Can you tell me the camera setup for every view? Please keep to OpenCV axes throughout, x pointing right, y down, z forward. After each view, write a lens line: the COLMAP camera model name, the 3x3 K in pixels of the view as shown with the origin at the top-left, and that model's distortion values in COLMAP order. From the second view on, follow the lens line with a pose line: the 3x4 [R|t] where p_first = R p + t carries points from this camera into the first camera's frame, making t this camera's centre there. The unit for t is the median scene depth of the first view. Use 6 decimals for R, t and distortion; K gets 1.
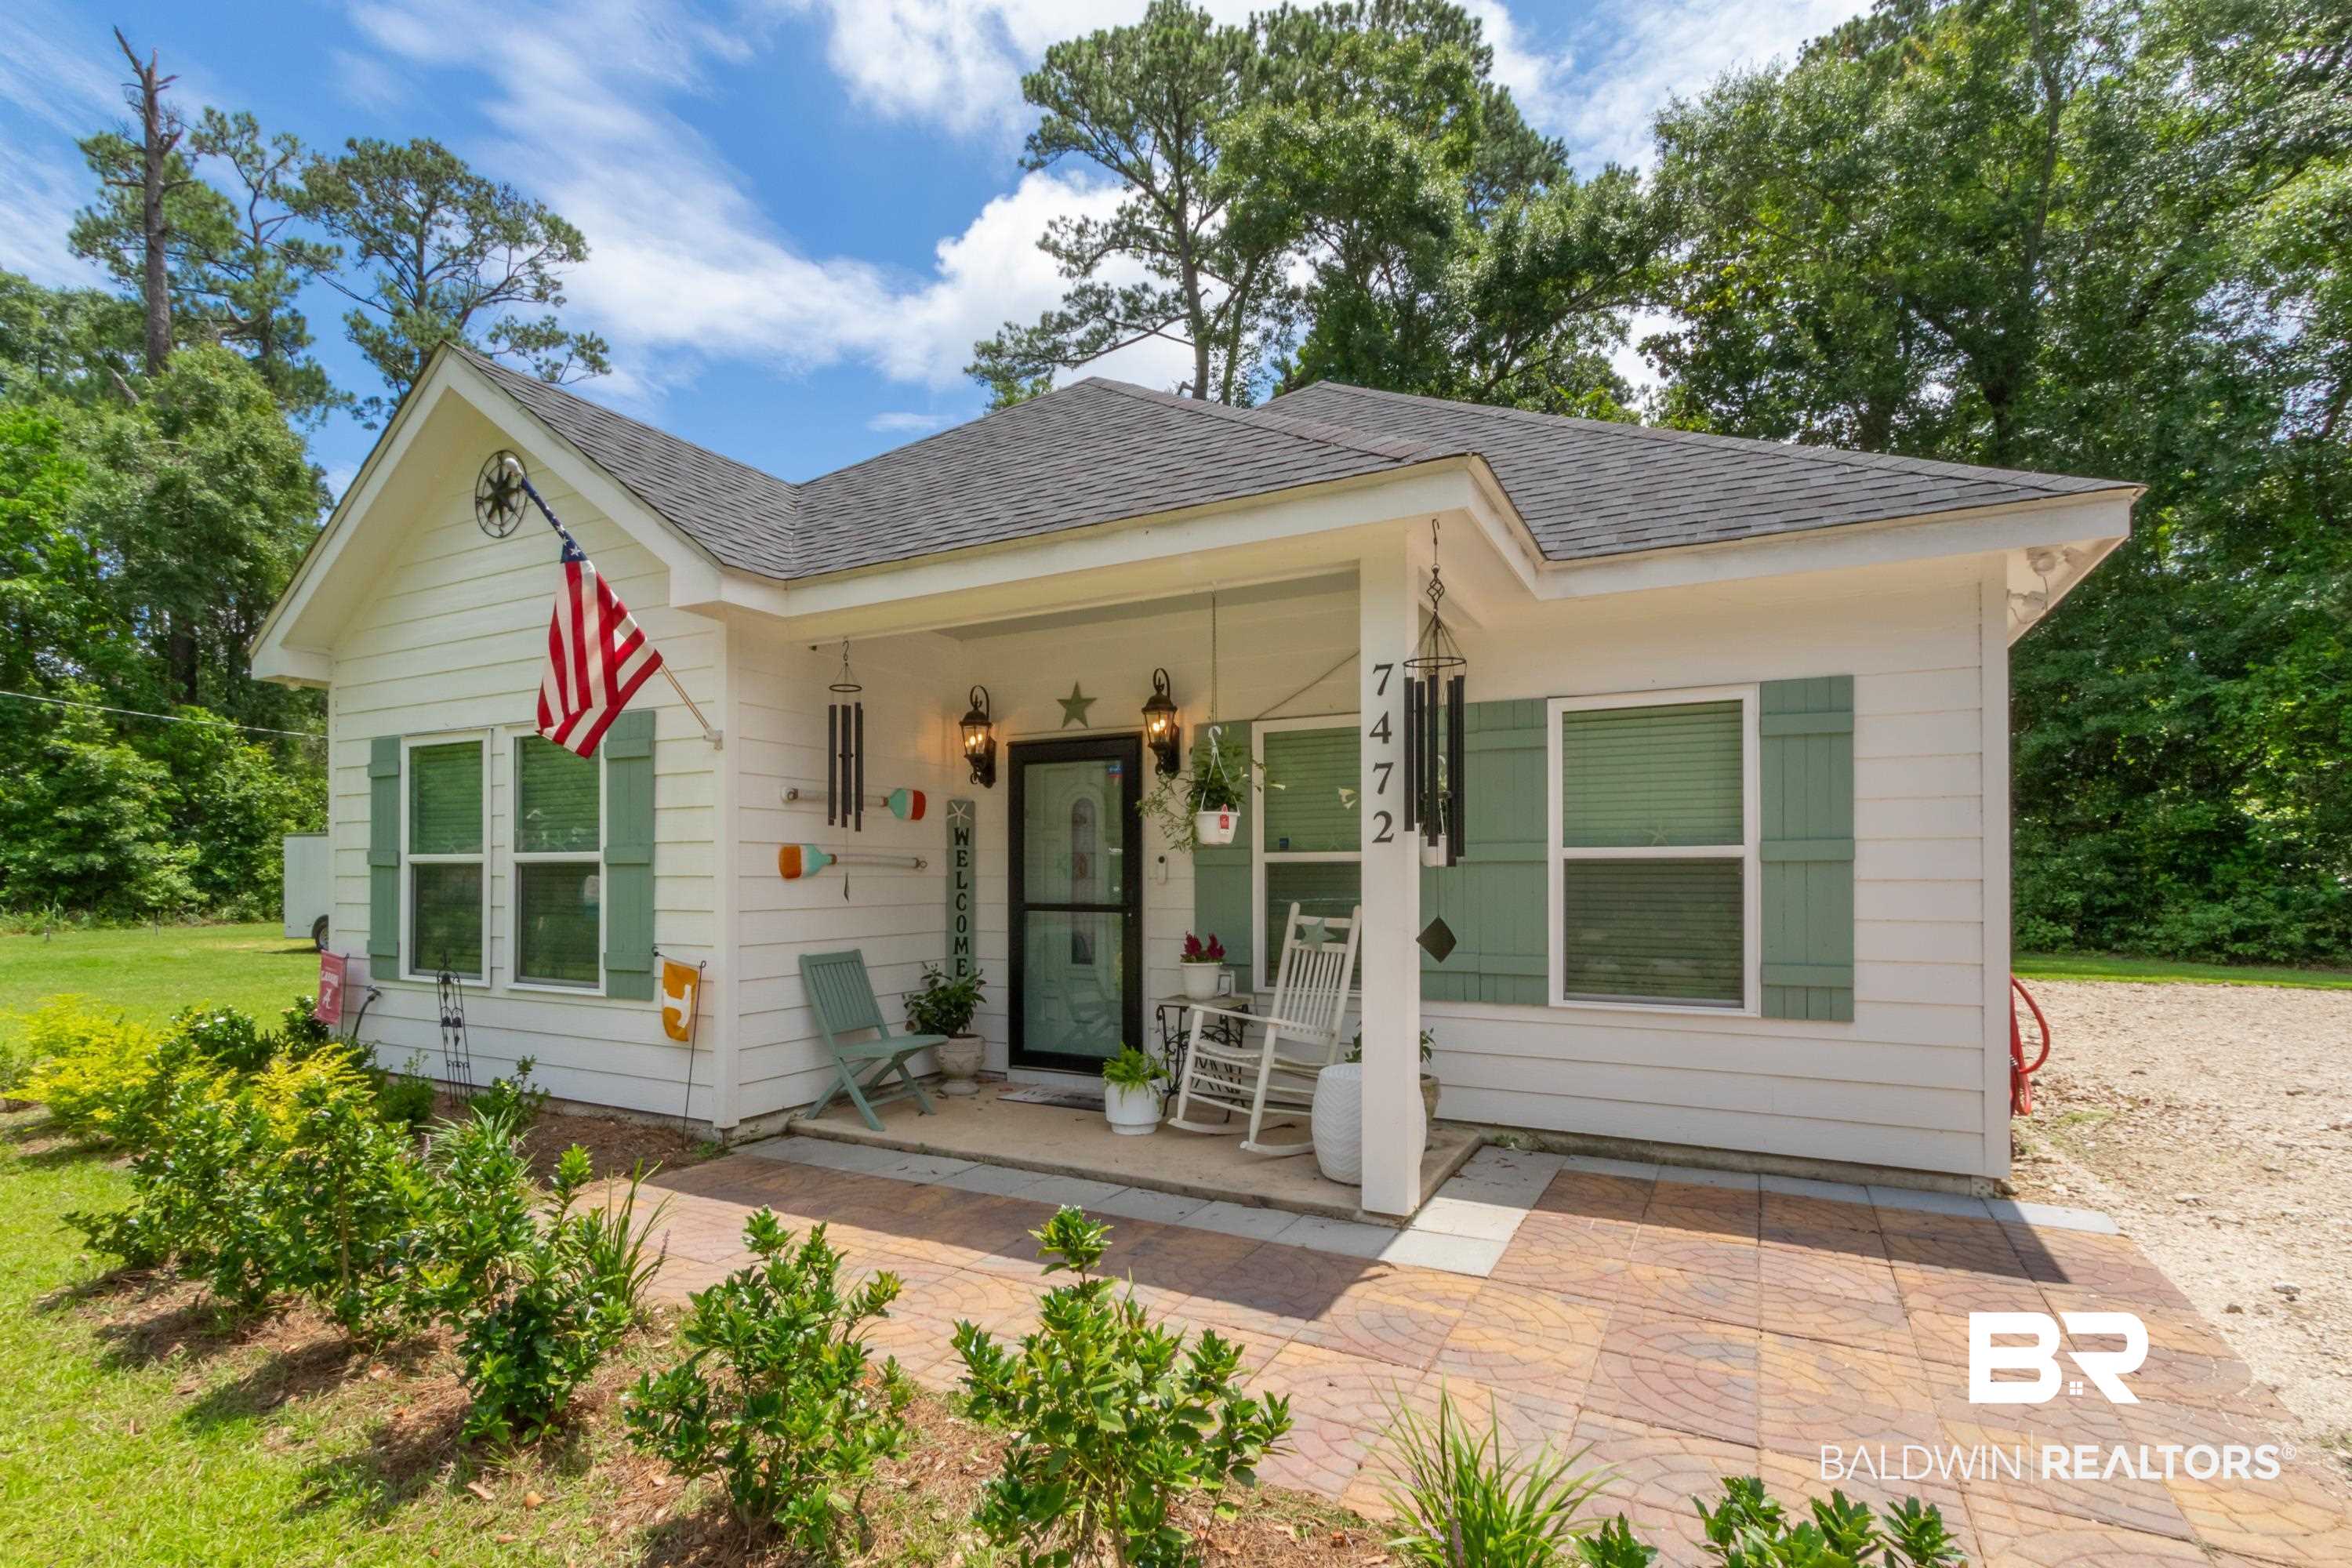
lens RADIAL K [[1113.8, 0, 1149.4], [0, 1113.8, 863.3], [0, 0, 1]] dist [-0.001336, 0.001573]
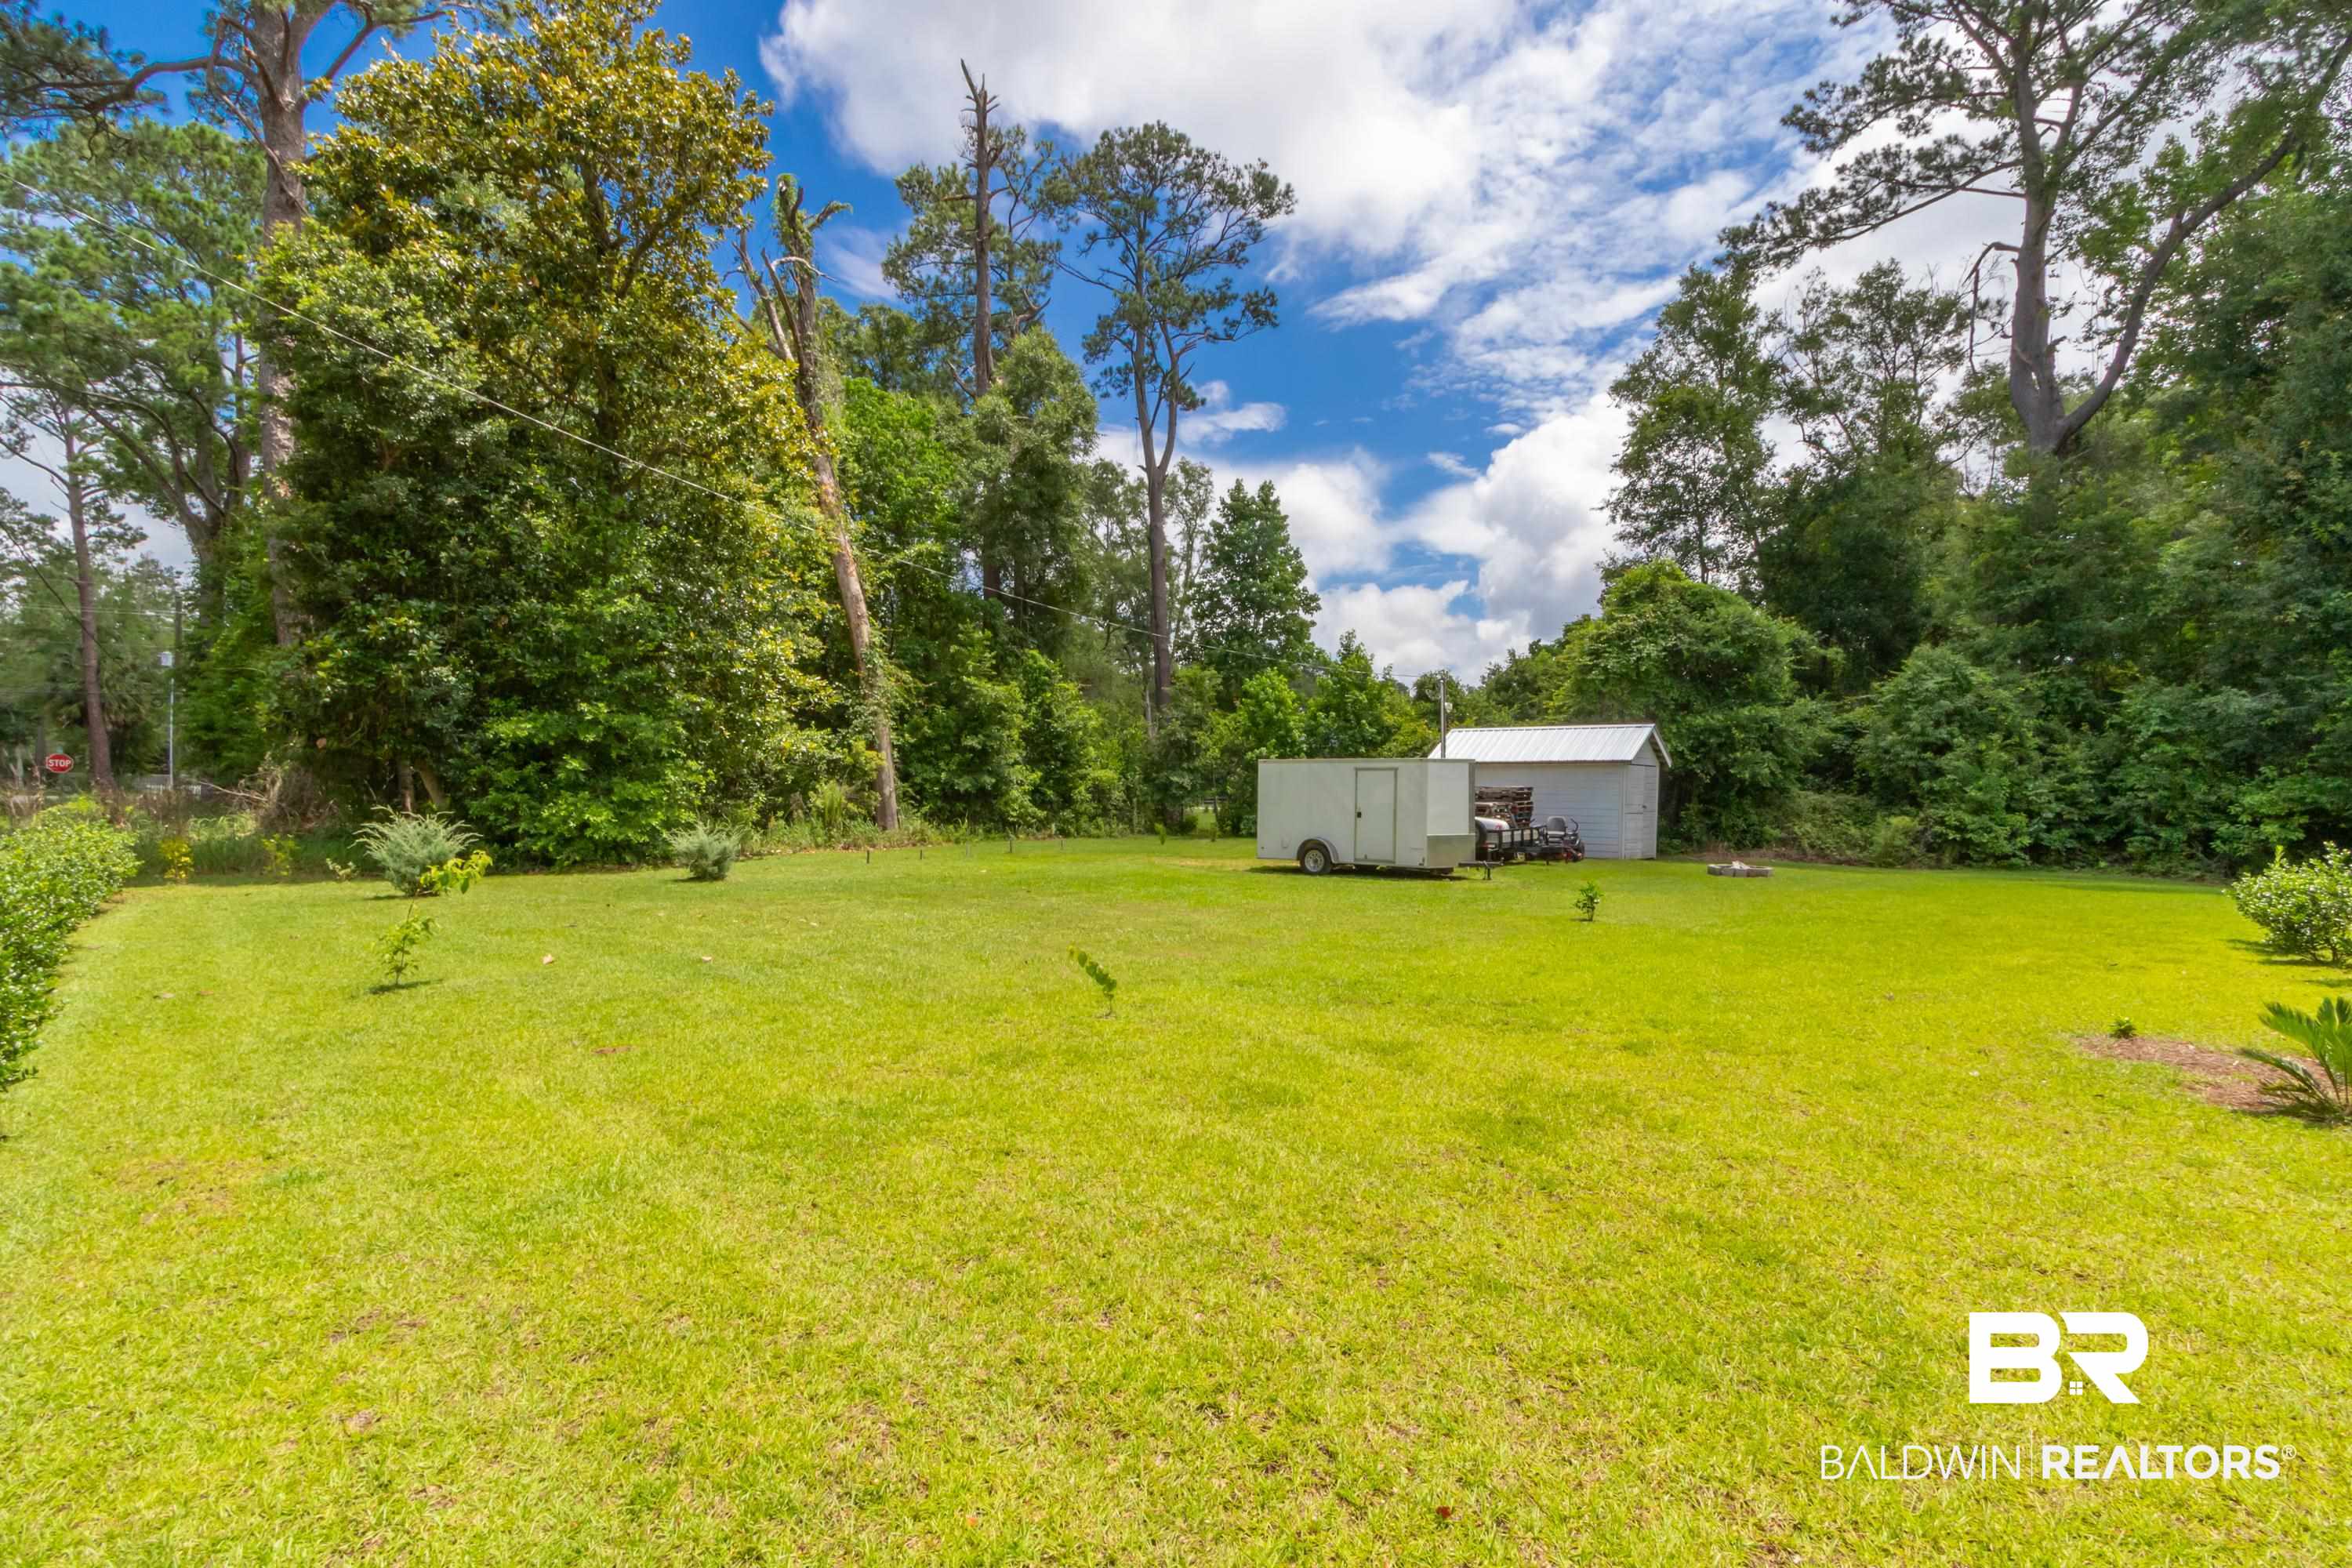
lens RADIAL K [[1113.8, 0, 1168.6], [0, 1113.8, 773.5], [0, 0, 1]] dist [-0.001336, 0.001573]
pose [[0.943697, 0.010415, -0.330648, -0.590973], [-0.015192, 0.999814, -0.011864, 0.001056], [0.330463, 0.016219, 0.943680, -0.048608]]
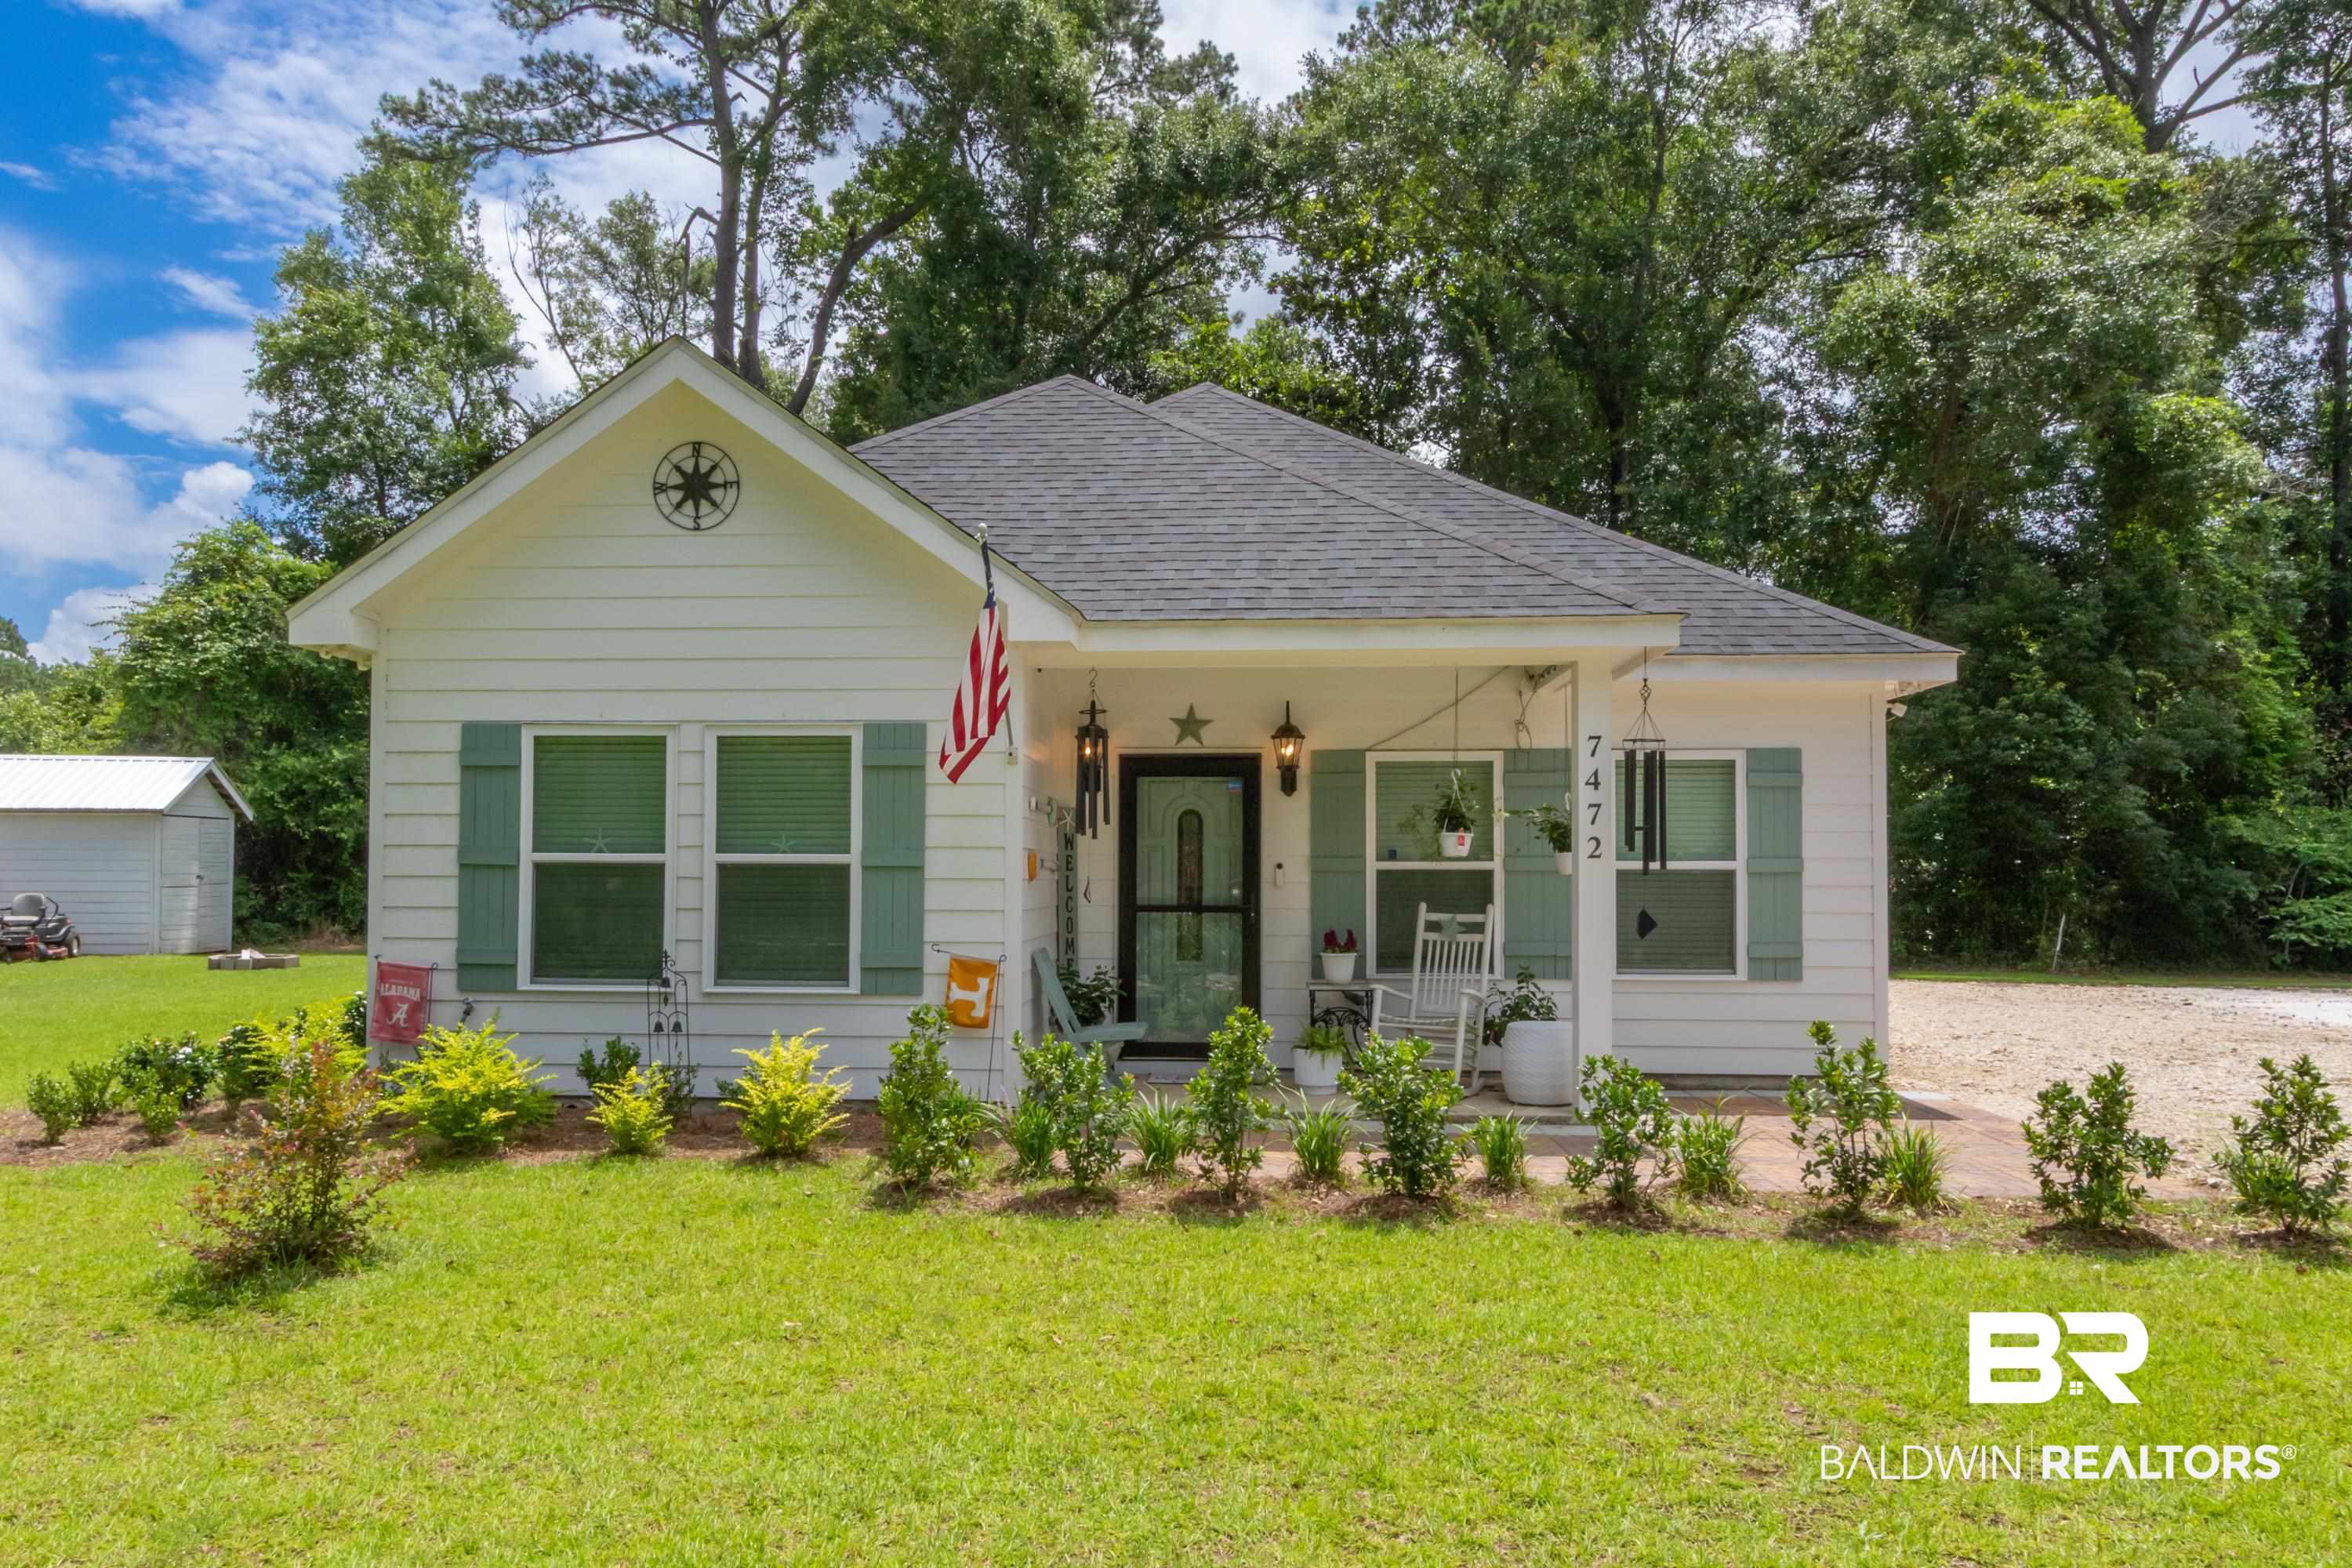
lens RADIAL K [[1616.0, 0, 1132.1], [0, 1616.0, 810.0], [0, 0, 1]] dist [0.004079, -0.000384]
pose [[0.905246, 0.023634, 0.424231, -0.316704], [-0.010075, 0.999365, -0.034177, -0.000956], [-0.424769, 0.026664, 0.904909, -0.167587]]
